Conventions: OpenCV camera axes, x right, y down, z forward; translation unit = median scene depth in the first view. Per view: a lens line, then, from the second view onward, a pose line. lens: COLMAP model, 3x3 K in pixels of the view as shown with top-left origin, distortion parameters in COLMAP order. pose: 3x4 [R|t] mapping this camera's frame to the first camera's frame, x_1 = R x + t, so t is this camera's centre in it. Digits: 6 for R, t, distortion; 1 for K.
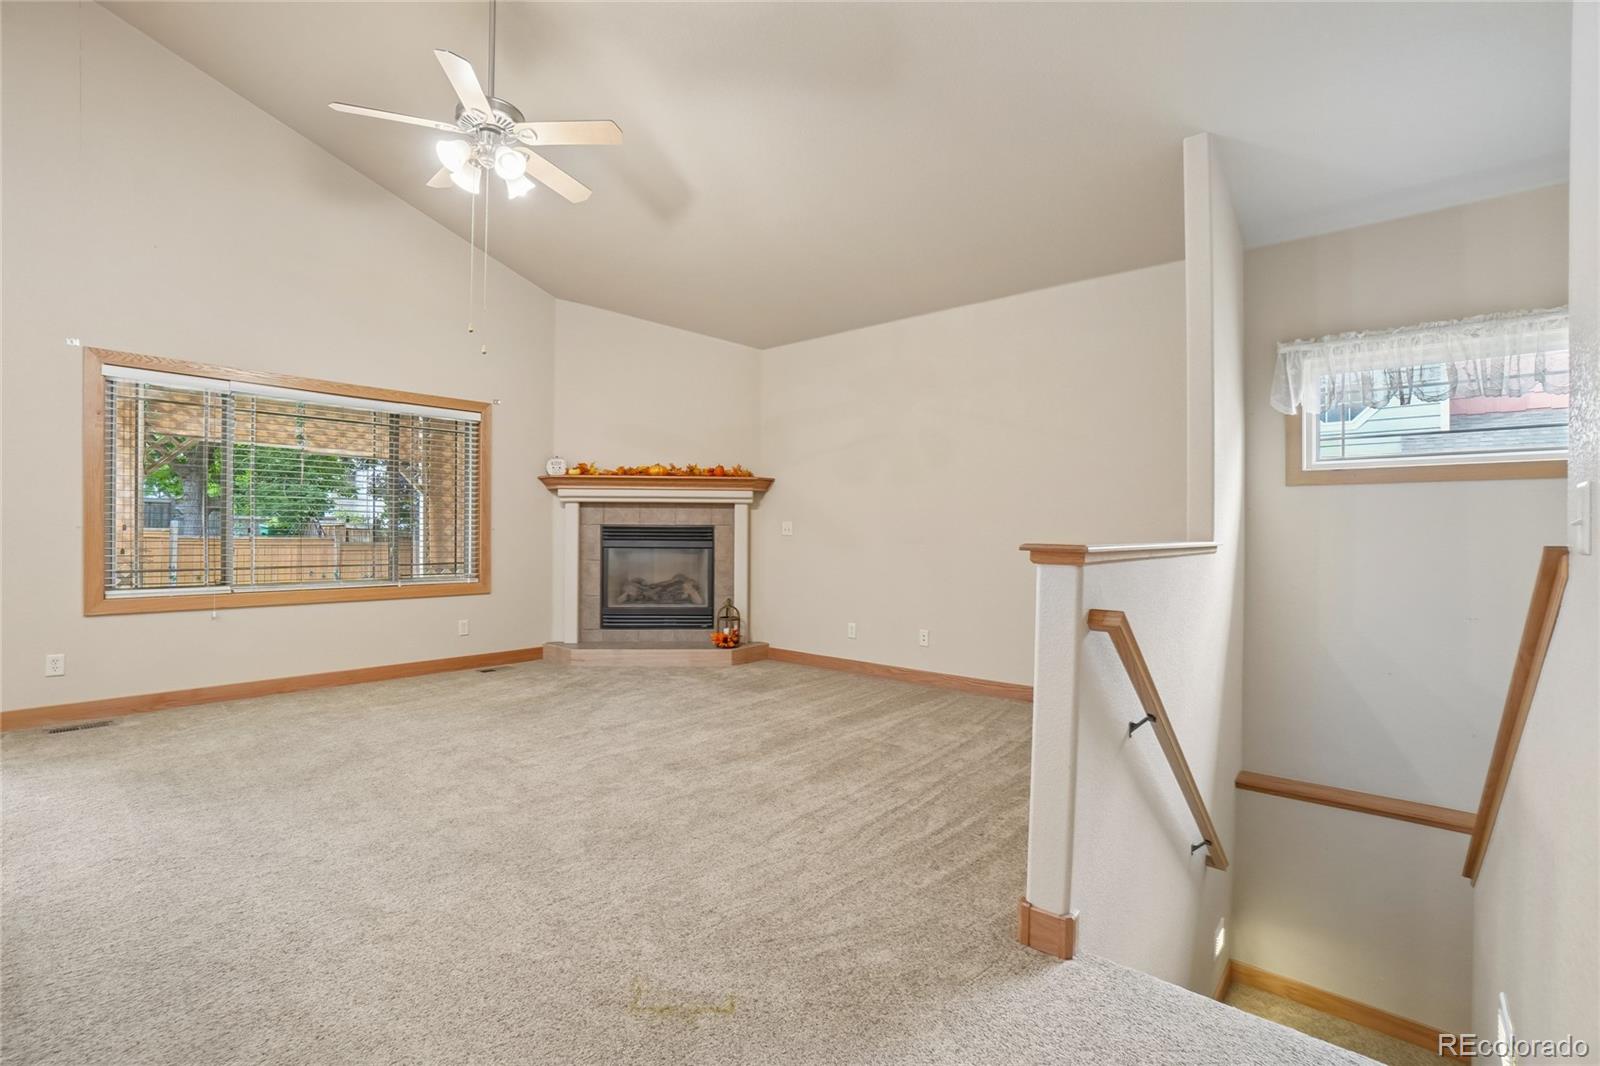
lens RADIAL K [[713.4, 0, 791.3], [0, 713.4, 534.0], [0, 0, 1]] dist [-0.050611, 0.014311]
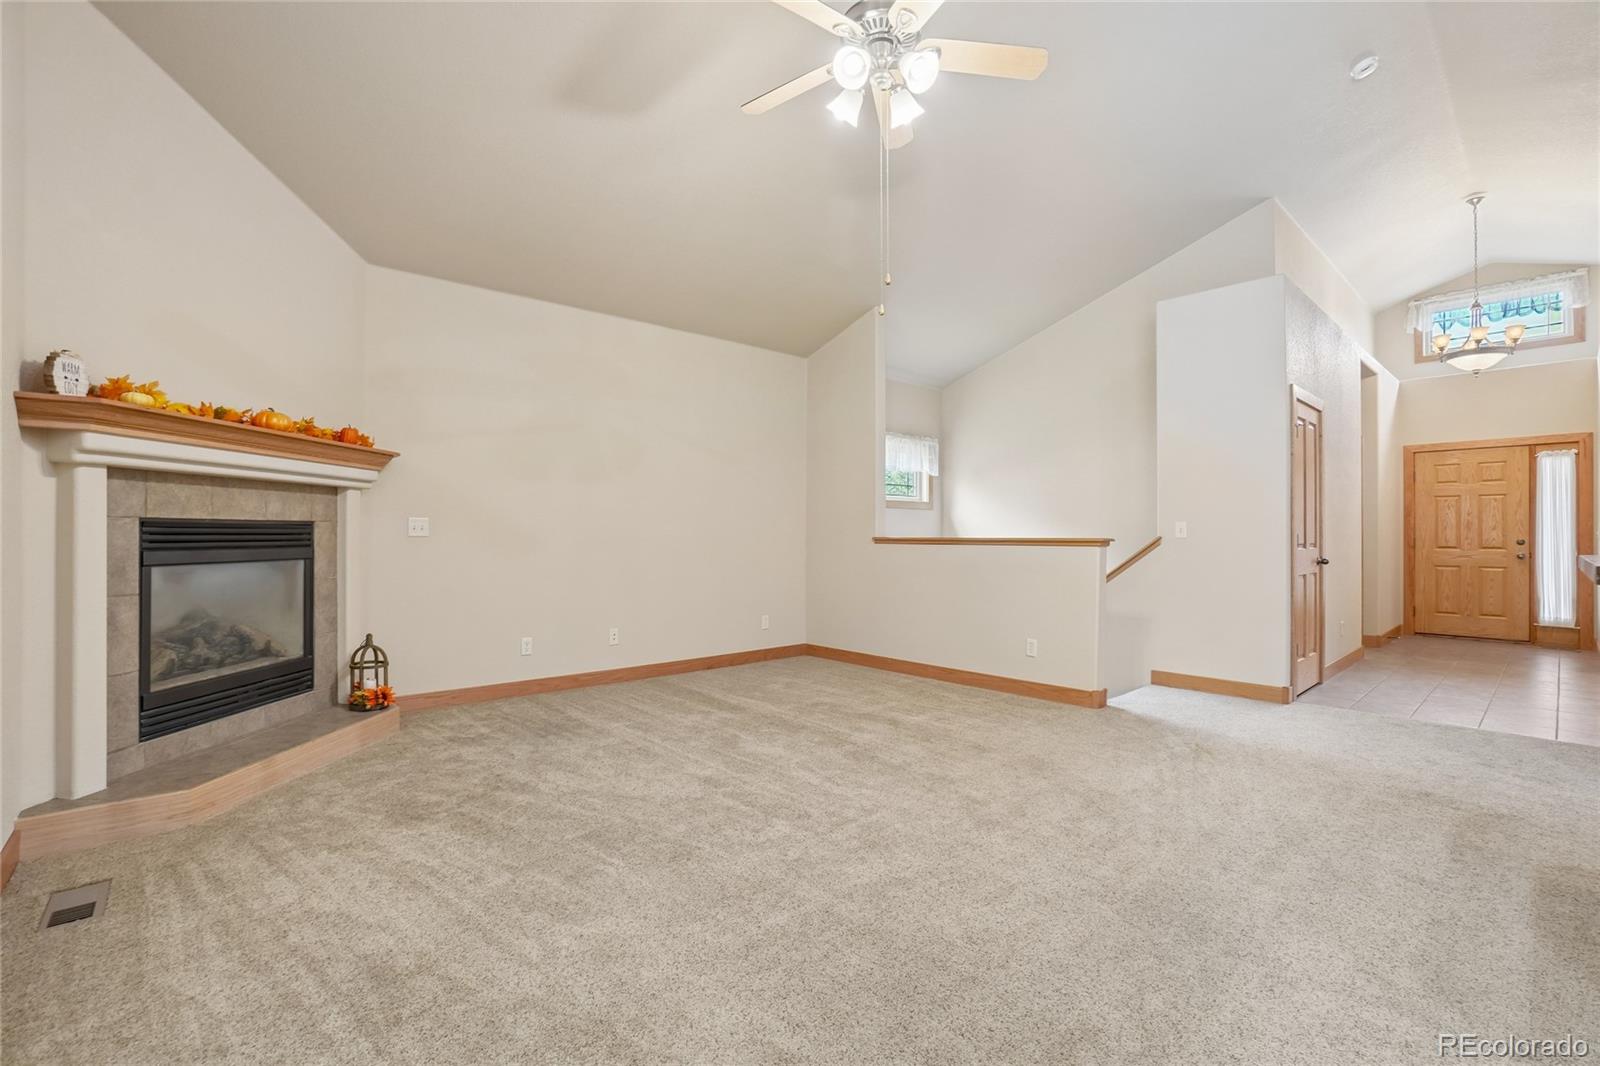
lens RADIAL K [[713.4, 0, 795.6], [0, 713.4, 526.8], [0, 0, 1]] dist [-0.050611, 0.014311]
pose [[0.132661, 0.001964, 0.991160, -0.654712], [-0.000077, 0.999998, -0.001971, -0.006112], [-0.991161, 0.000185, 0.132661, 0.517825]]
